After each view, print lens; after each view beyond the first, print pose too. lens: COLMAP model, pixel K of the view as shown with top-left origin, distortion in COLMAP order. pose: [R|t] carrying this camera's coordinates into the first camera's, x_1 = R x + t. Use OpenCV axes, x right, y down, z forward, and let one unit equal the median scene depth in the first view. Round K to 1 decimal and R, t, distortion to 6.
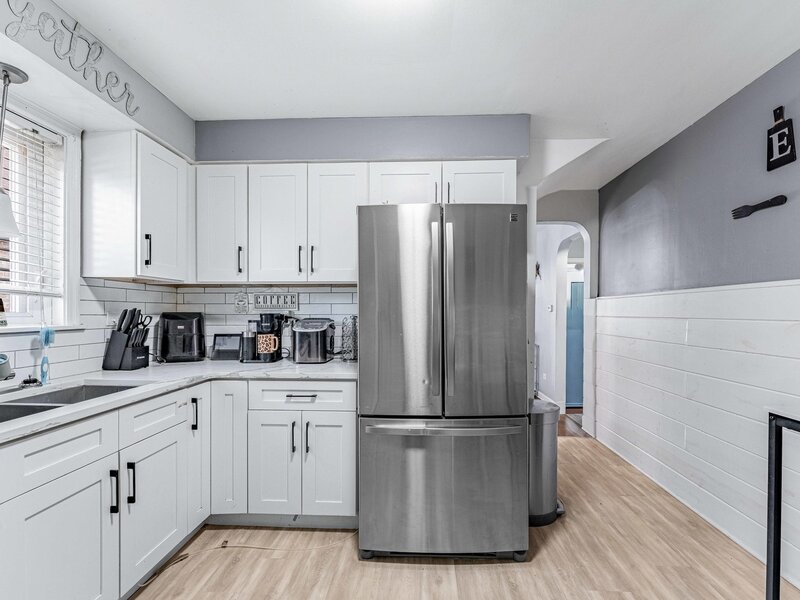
lens RADIAL K [[367.6, 0, 401.3], [0, 367.6, 315.5], [0, 0, 1]] dist [-0.002626, -0.000429]
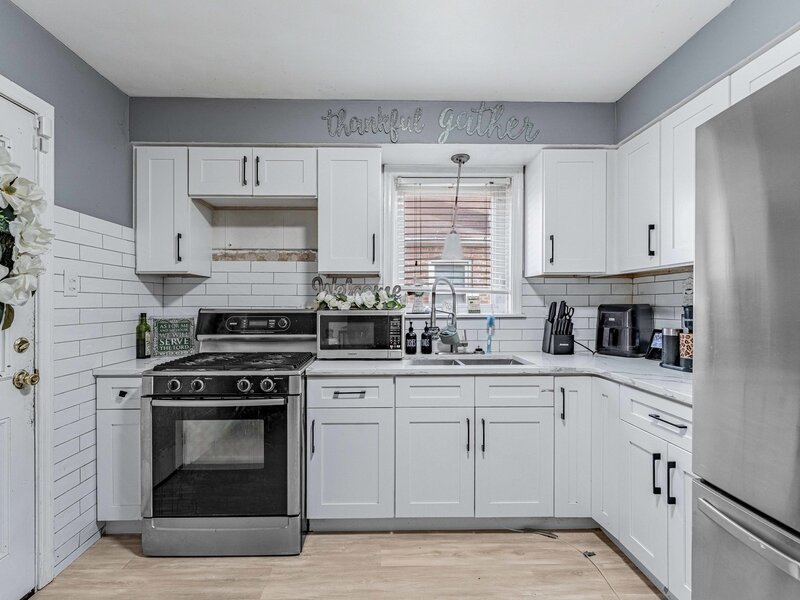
lens RADIAL K [[381.6, 0, 400.0], [0, 381.6, 300.0], [0, 0, 1]] dist [0.001409, 0.000388]
pose [[0.088590, -0.012242, -0.995993, 0.426087], [-0.004055, 0.999912, -0.012651, -0.005533], [0.996060, 0.005160, 0.088533, 0.415202]]
